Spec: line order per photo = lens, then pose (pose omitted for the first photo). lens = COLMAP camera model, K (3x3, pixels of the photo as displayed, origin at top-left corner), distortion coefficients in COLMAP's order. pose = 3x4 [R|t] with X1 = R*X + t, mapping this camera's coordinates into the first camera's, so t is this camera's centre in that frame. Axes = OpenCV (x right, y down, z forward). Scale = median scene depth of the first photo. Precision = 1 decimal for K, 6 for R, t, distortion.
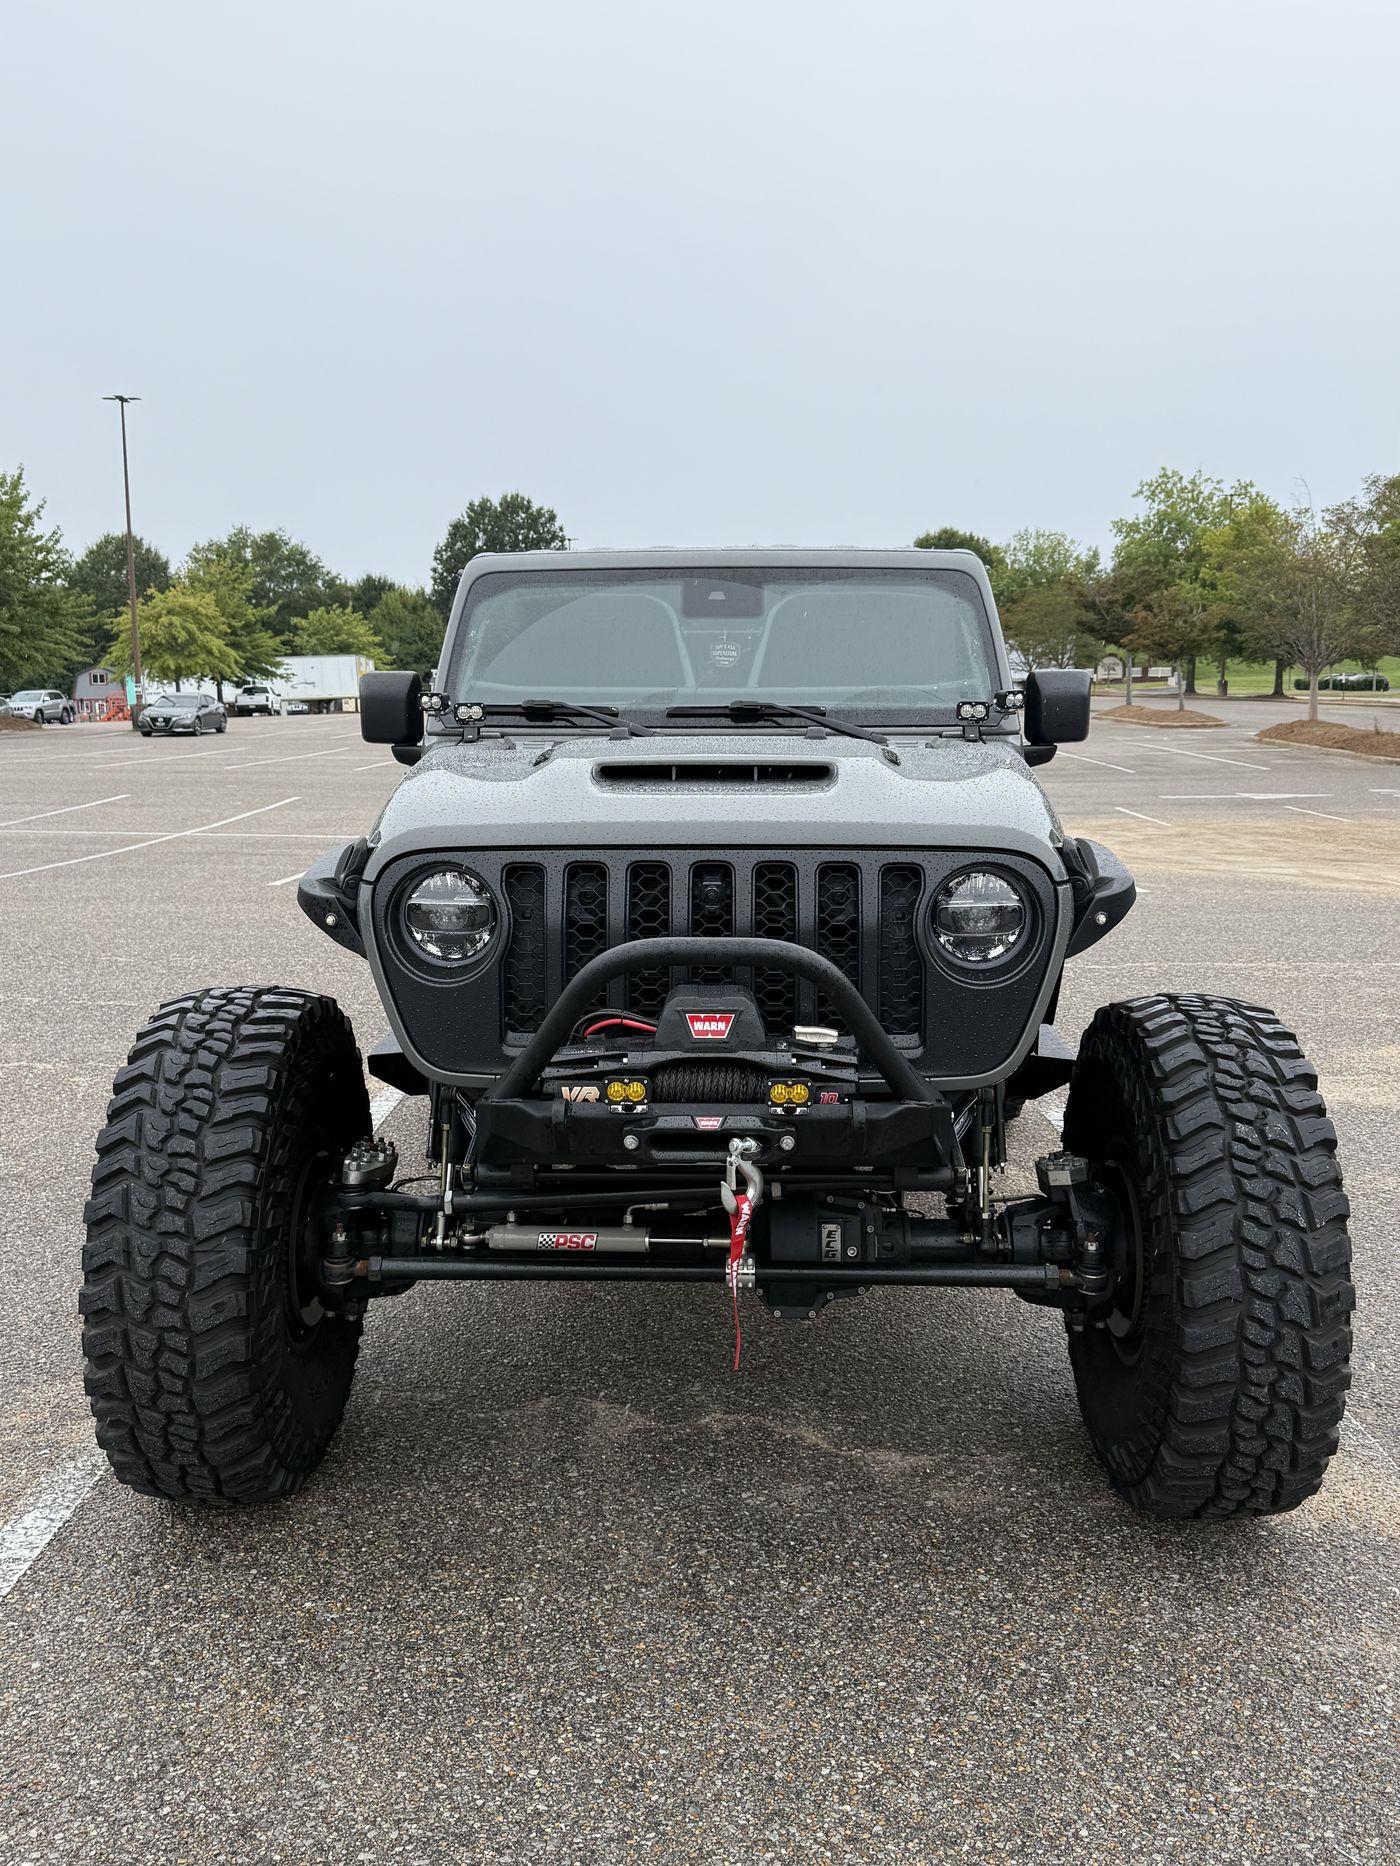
lens RADIAL K [[1646.4, 0, 703.5], [0, 1646.4, 946.7], [0, 0, 1]] dist [0.077631, -0.001588]
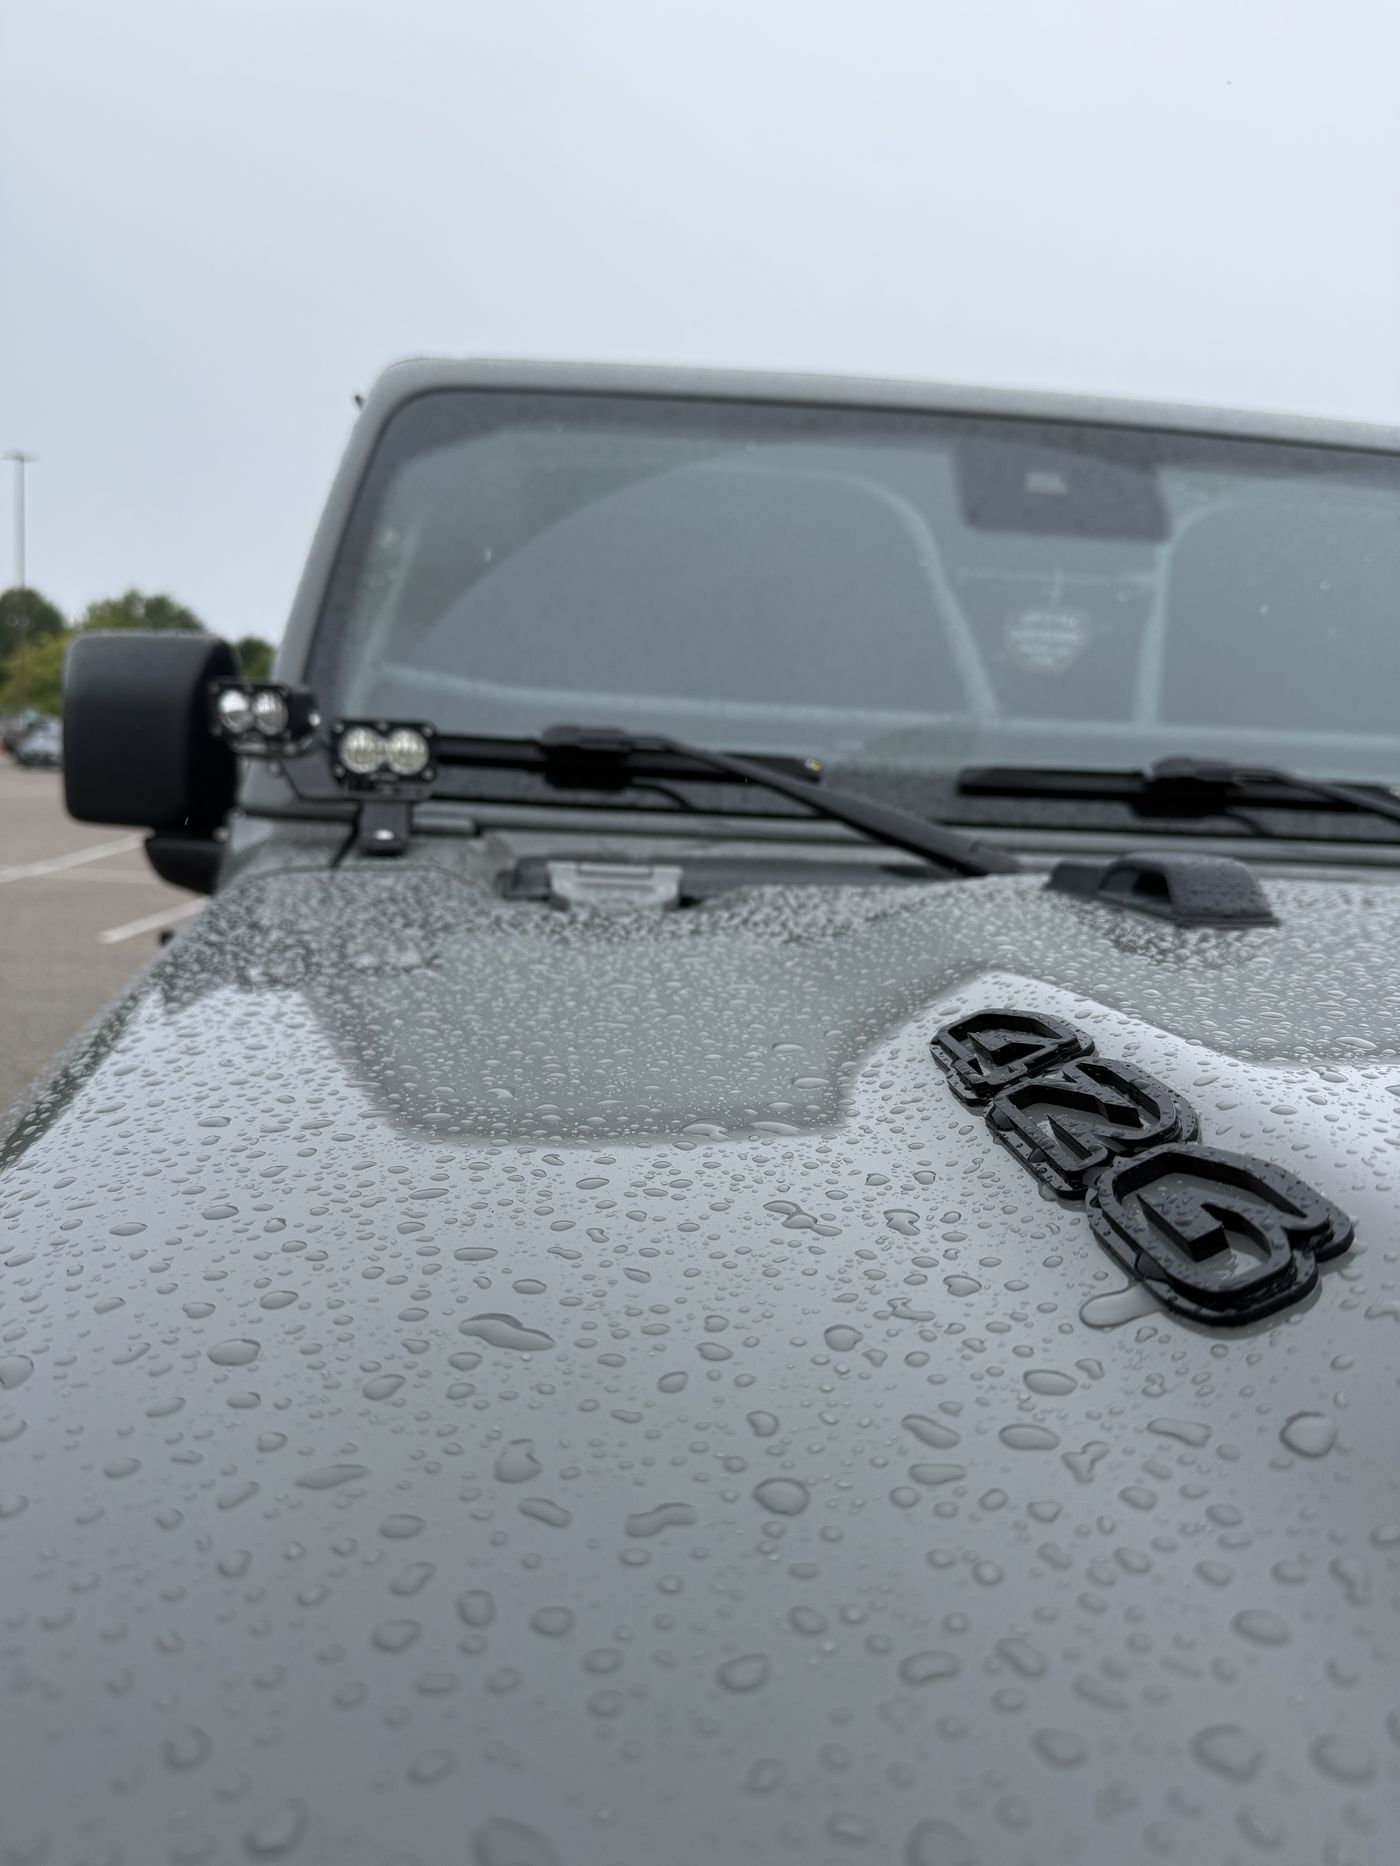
lens RADIAL K [[1358.3, 0, 701.8], [0, 1358.3, 932.3], [0, 0, 1]] dist [0.042164, -0.004200]
pose [[0.991601, 0.033309, 0.124969, -0.113838], [-0.030169, 0.999182, -0.026936, -0.104127], [-0.125764, 0.022939, 0.991795, 0.747269]]
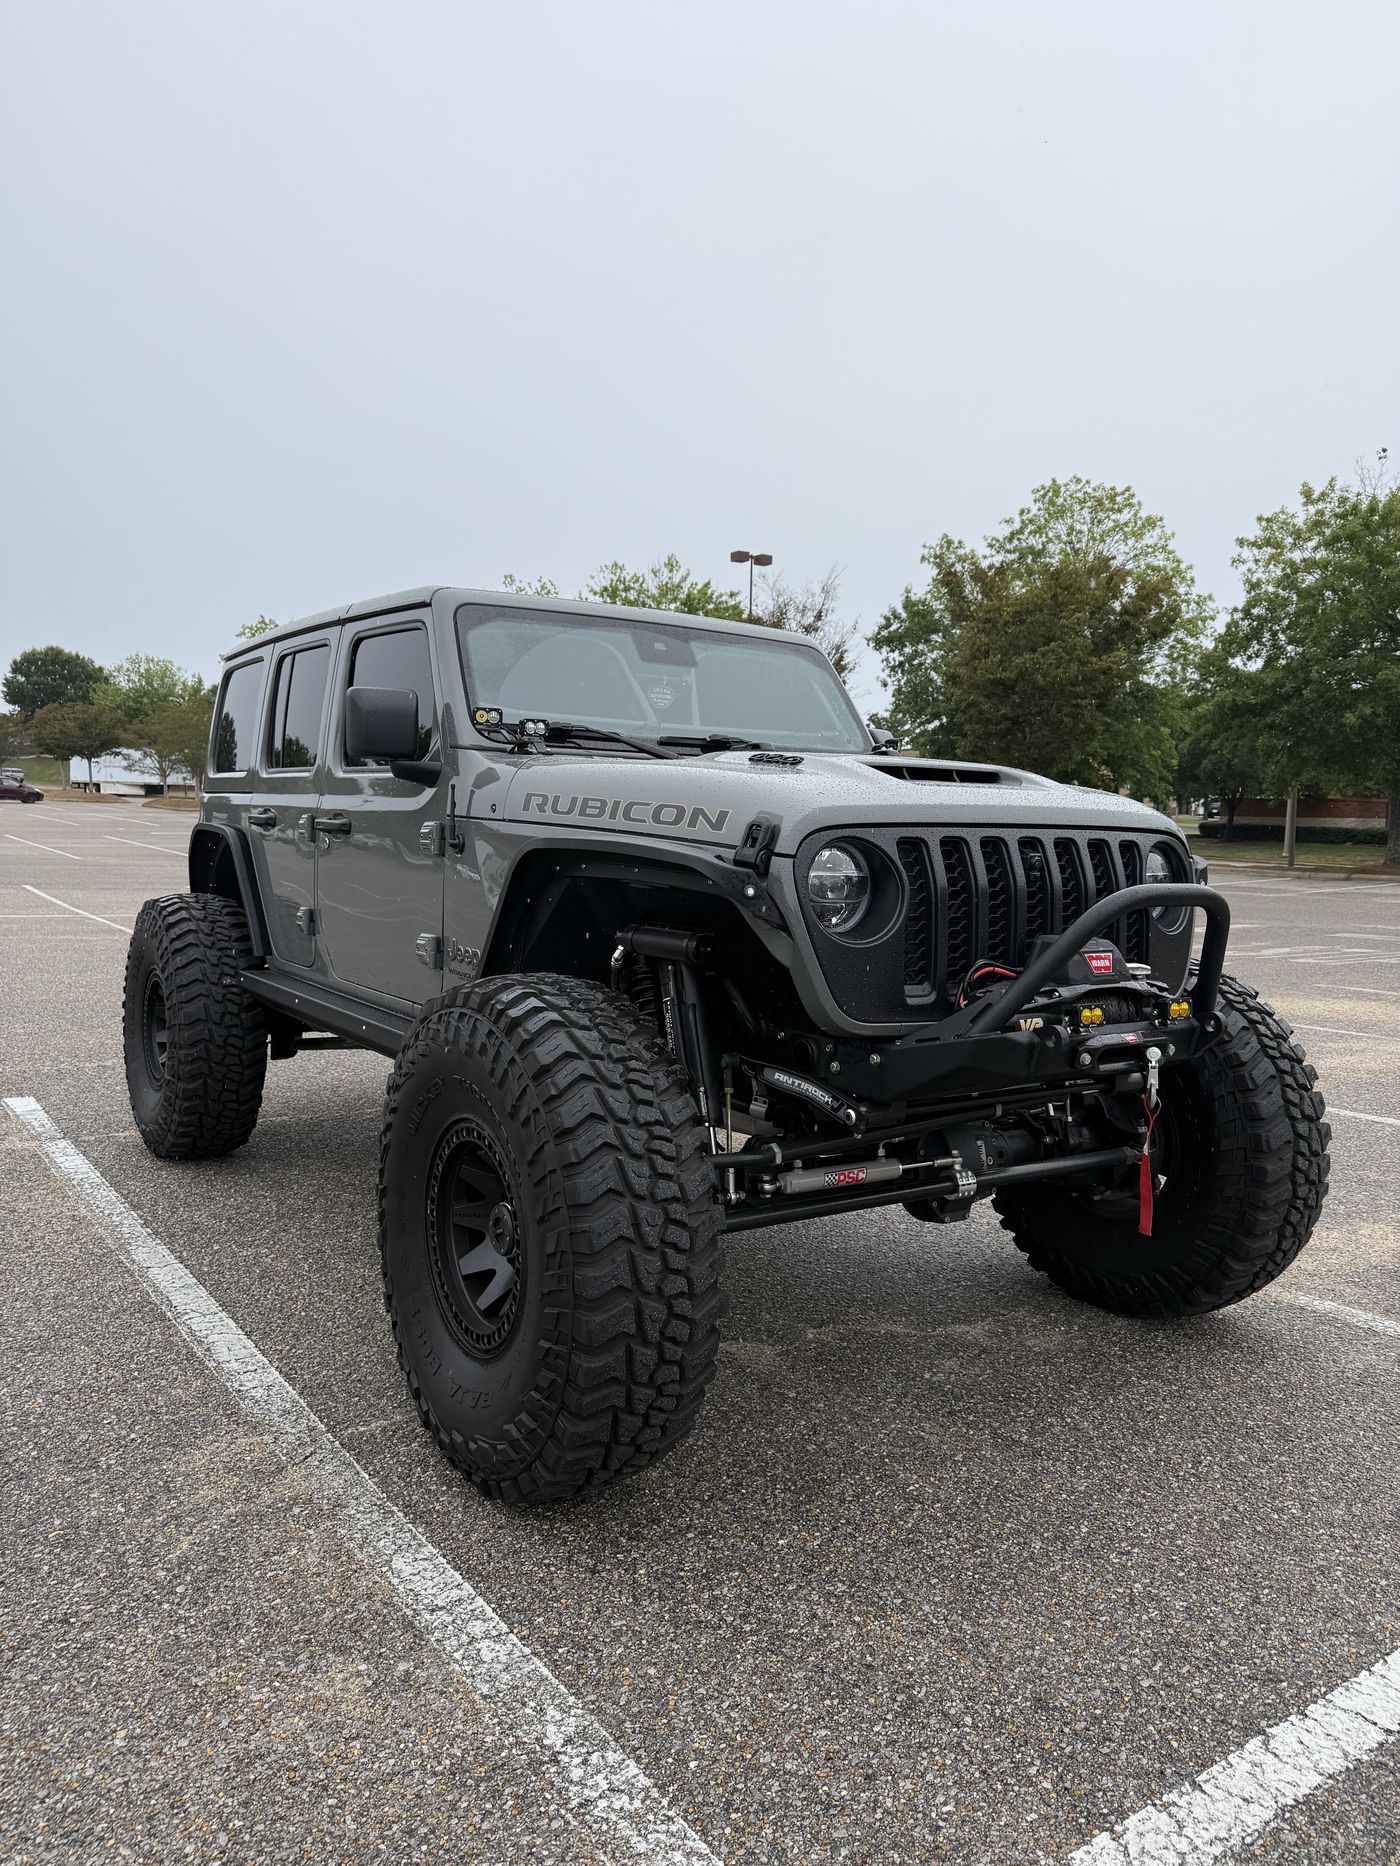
lens RADIAL K [[1358.3, 0, 689.2], [0, 1358.3, 941.9], [0, 0, 1]] dist [0.042164, -0.004200]
pose [[0.813048, -0.030123, 0.581418, -0.580115], [0.061361, 0.997532, -0.034125, 0.033111], [-0.578955, 0.063421, 0.812889, 0.231544]]
